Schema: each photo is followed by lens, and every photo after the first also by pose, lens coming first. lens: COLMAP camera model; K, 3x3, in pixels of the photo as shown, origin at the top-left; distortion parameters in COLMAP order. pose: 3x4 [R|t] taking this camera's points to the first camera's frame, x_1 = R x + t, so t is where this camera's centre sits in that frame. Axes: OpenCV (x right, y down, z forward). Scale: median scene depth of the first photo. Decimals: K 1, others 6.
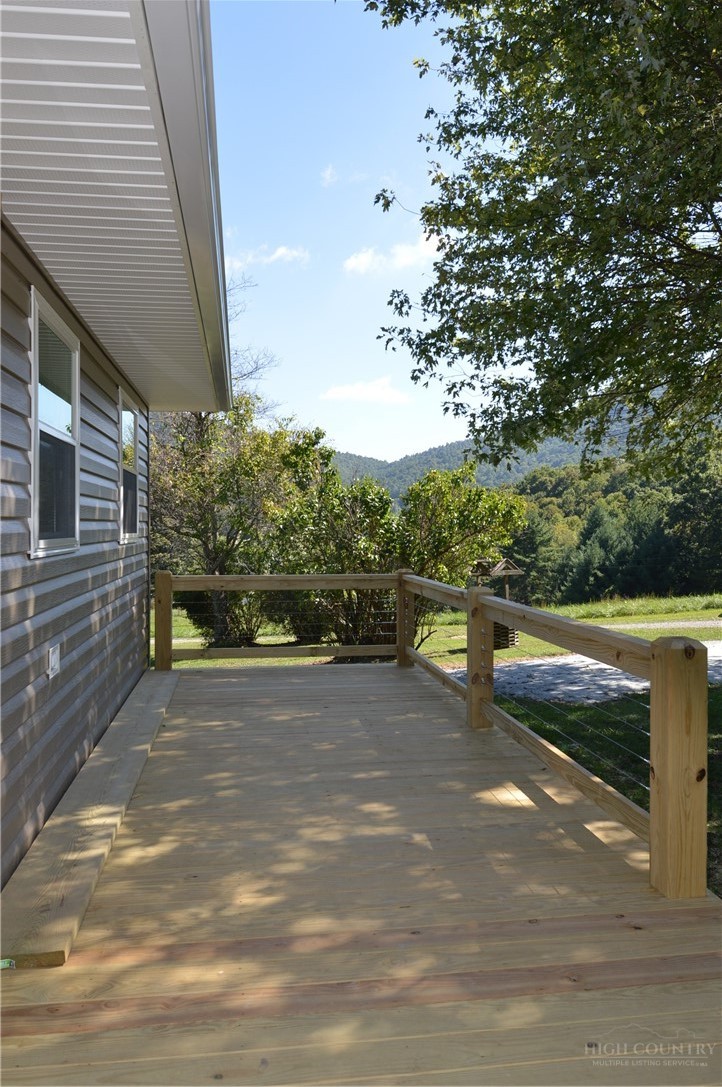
lens RADIAL K [[876.2, 0, 361.0], [0, 876.2, 543.5], [0, 0, 1]] dist [0.073513, 0.001092]
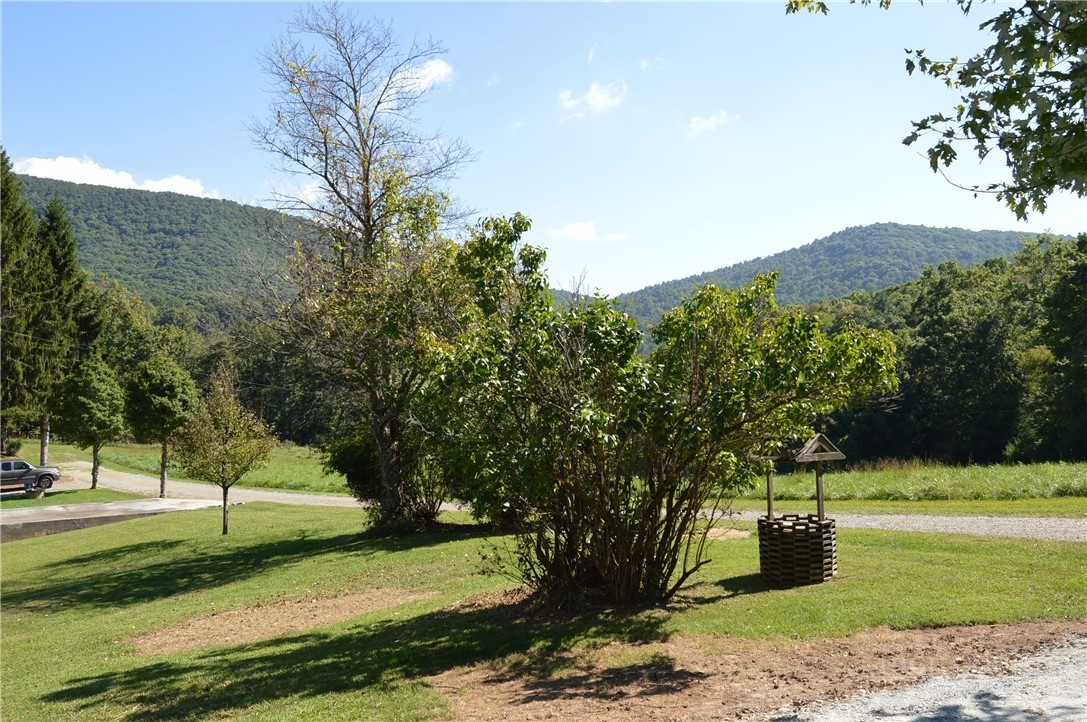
lens RADIAL K [[876.2, 0, 543.5], [0, 876.2, 361.0], [0, 0, 1]] dist [0.073513, 0.001092]
pose [[0.999203, 0.018565, -0.035339, -0.006477], [-0.019360, 0.999564, -0.022277, -0.016829], [0.034910, 0.022943, 0.999127, 0.391919]]
